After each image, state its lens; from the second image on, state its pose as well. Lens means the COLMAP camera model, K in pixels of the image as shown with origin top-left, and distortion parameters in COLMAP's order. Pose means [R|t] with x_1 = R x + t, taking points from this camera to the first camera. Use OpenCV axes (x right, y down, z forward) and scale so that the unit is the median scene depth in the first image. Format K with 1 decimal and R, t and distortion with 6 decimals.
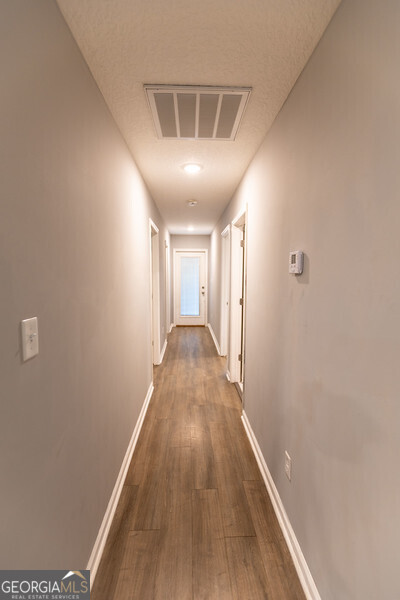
lens RADIAL K [[268.6, 0, 199.2], [0, 268.6, 298.2], [0, 0, 1]] dist [0.007517, -0.001625]
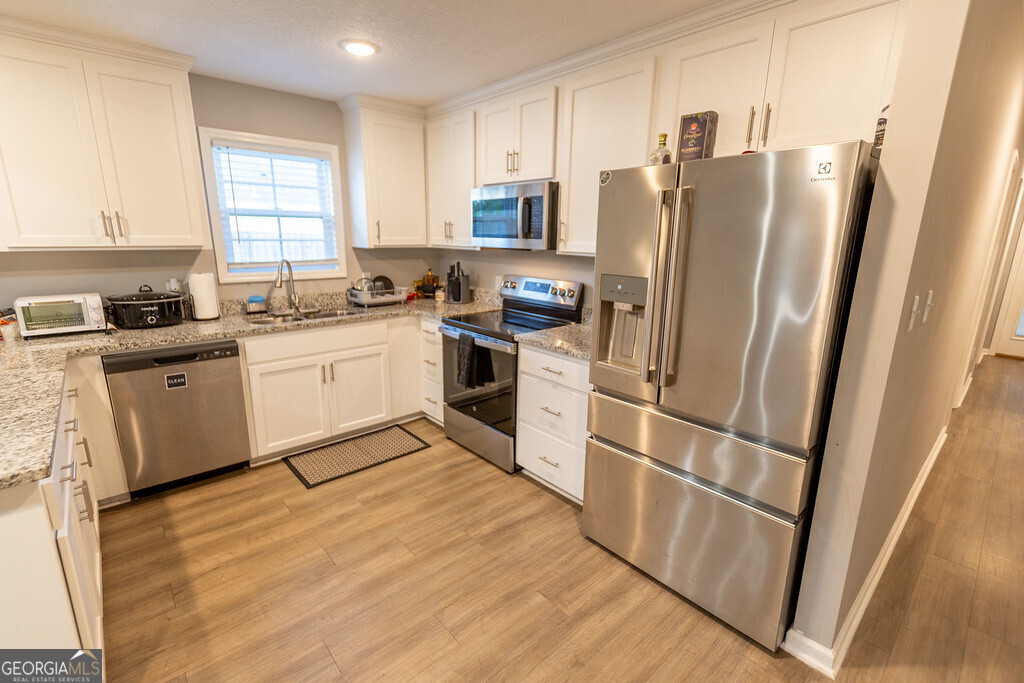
lens RADIAL K [[458.4, 0, 509.2], [0, 458.4, 340.5], [0, 0, 1]] dist [0.007517, -0.001625]
pose [[0.641013, 0.187254, -0.744337, -0.047677], [-0.089570, 0.981407, 0.169757, 0.019044], [0.762286, -0.042147, 0.645867, -0.324400]]
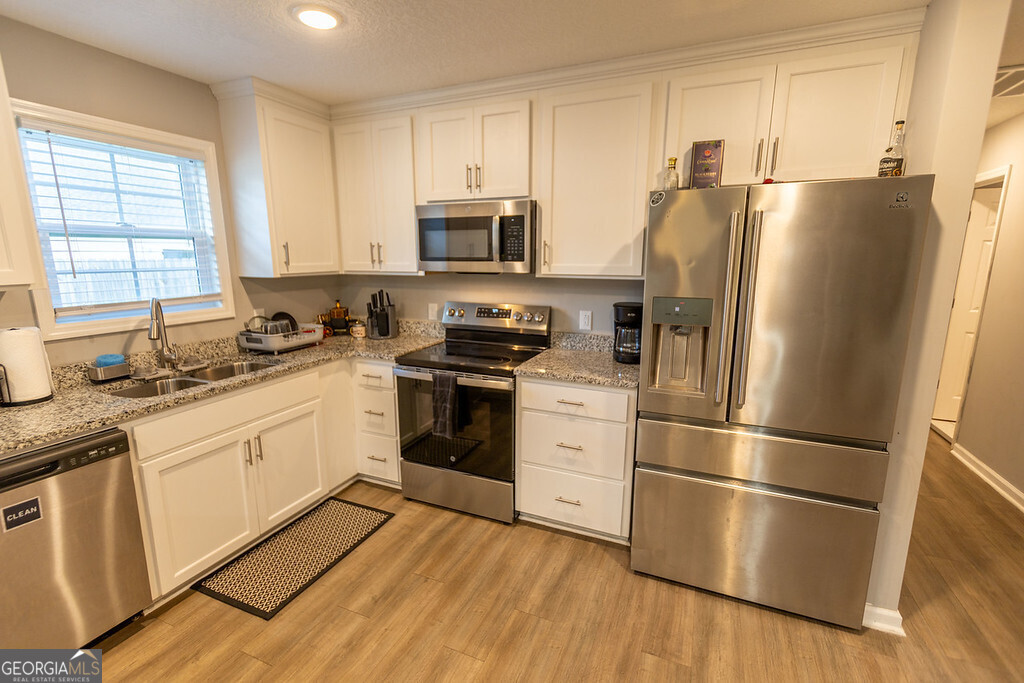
lens RADIAL K [[458.4, 0, 509.7], [0, 458.4, 342.7], [0, 0, 1]] dist [0.007517, -0.001625]
pose [[0.903535, 0.084511, -0.420097, -0.262955], [-0.043549, 0.993393, 0.106176, 0.025927], [0.426295, -0.077639, 0.901246, -0.410369]]
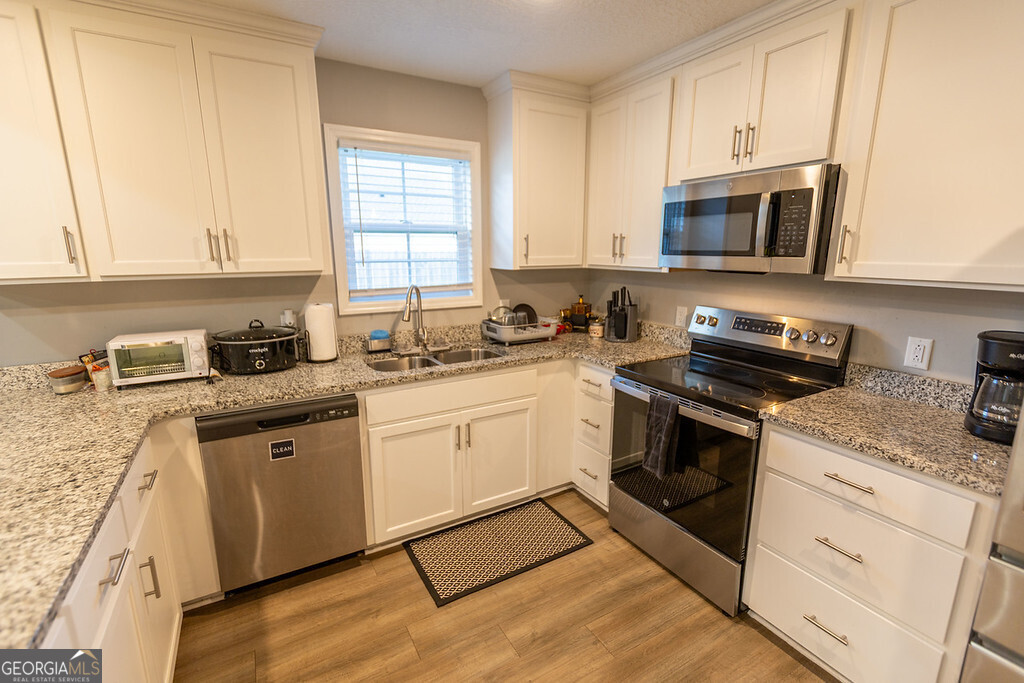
lens RADIAL K [[458.4, 0, 509.1], [0, 458.4, 342.5], [0, 0, 1]] dist [0.007517, -0.001625]
pose [[0.470823, 0.182344, -0.863178, -0.262673], [-0.085384, 0.983232, 0.161132, 0.015859], [0.878086, -0.002163, 0.478498, -0.293431]]
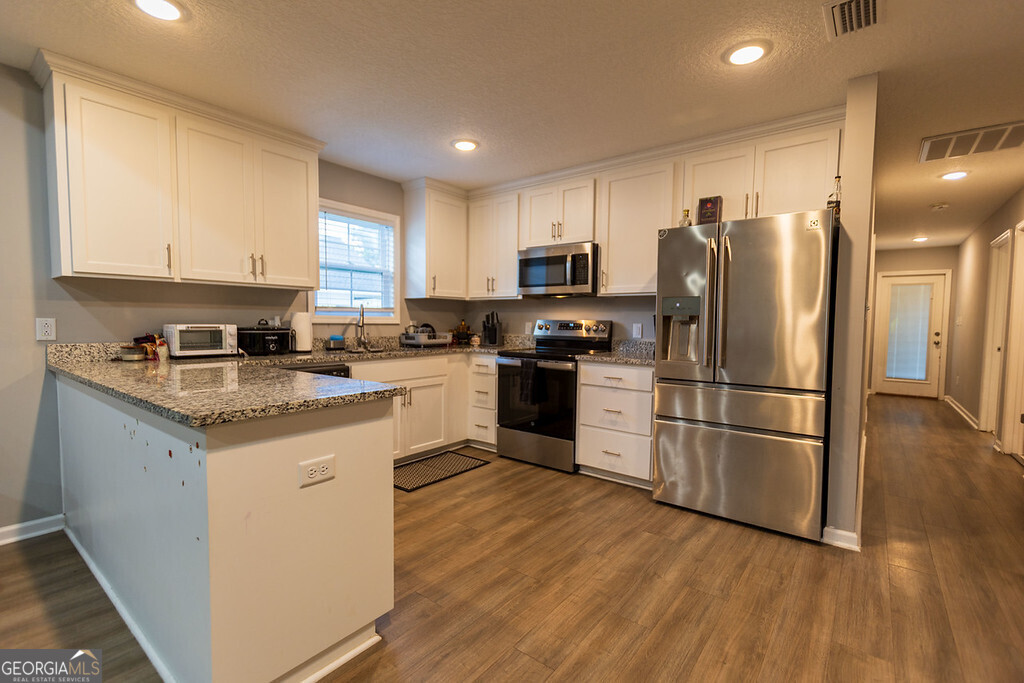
lens RADIAL K [[458.4, 0, 509.4], [0, 458.4, 343.3], [0, 0, 1]] dist [0.007517, -0.001625]
pose [[0.764811, 0.043819, -0.642763, -0.080454], [-0.076482, 0.996805, -0.023050, 0.115000], [0.639699, 0.066788, 0.765718, -0.581286]]
